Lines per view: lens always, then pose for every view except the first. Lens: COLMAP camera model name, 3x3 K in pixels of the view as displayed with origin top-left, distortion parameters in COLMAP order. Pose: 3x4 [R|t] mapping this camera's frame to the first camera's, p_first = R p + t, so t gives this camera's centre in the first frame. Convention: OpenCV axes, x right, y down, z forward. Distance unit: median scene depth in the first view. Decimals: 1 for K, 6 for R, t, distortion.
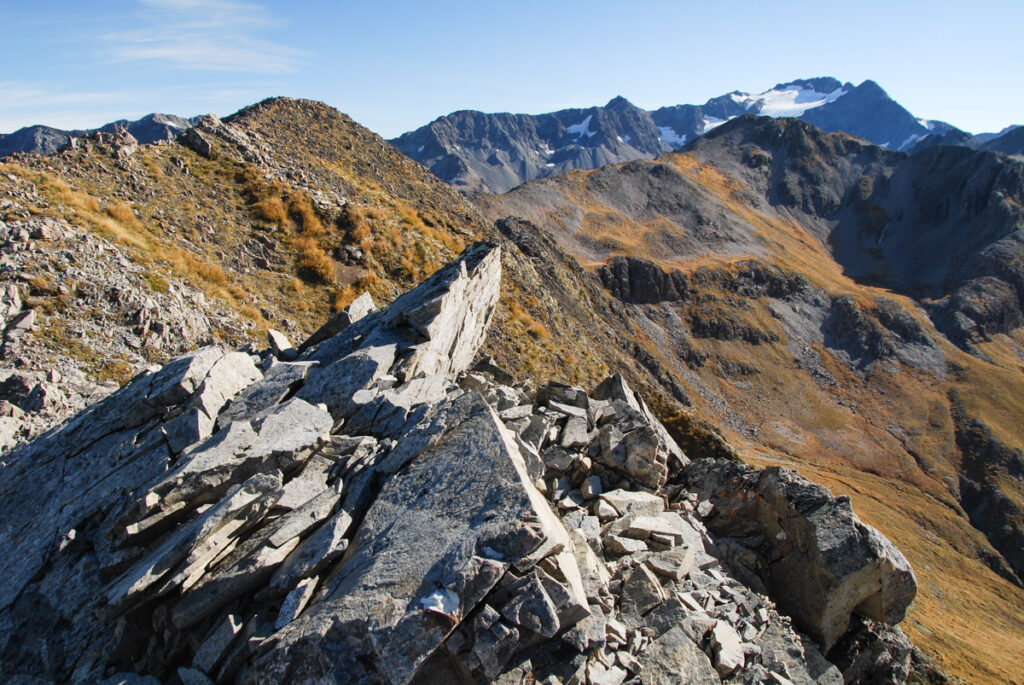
lens RADIAL K [[826.9, 0, 525.9], [0, 826.9, 342.1], [0, 0, 1]] dist [-0.155808, 0.134292]
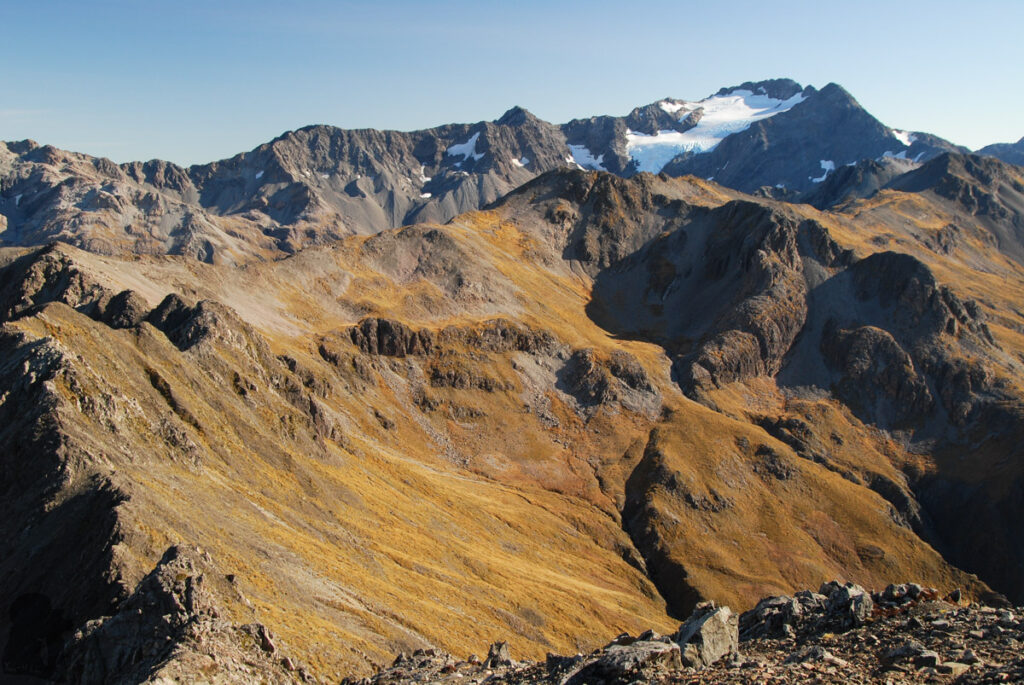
lens RADIAL K [[1124.7, 0, 517.5], [0, 1124.7, 329.7], [0, 0, 1]] dist [-0.001734, 0.256704]
pose [[0.996425, -0.007854, 0.084121, 0.152221], [0.014921, 0.996378, -0.083720, 0.039138], [-0.083159, 0.084675, 0.992932, -0.474712]]
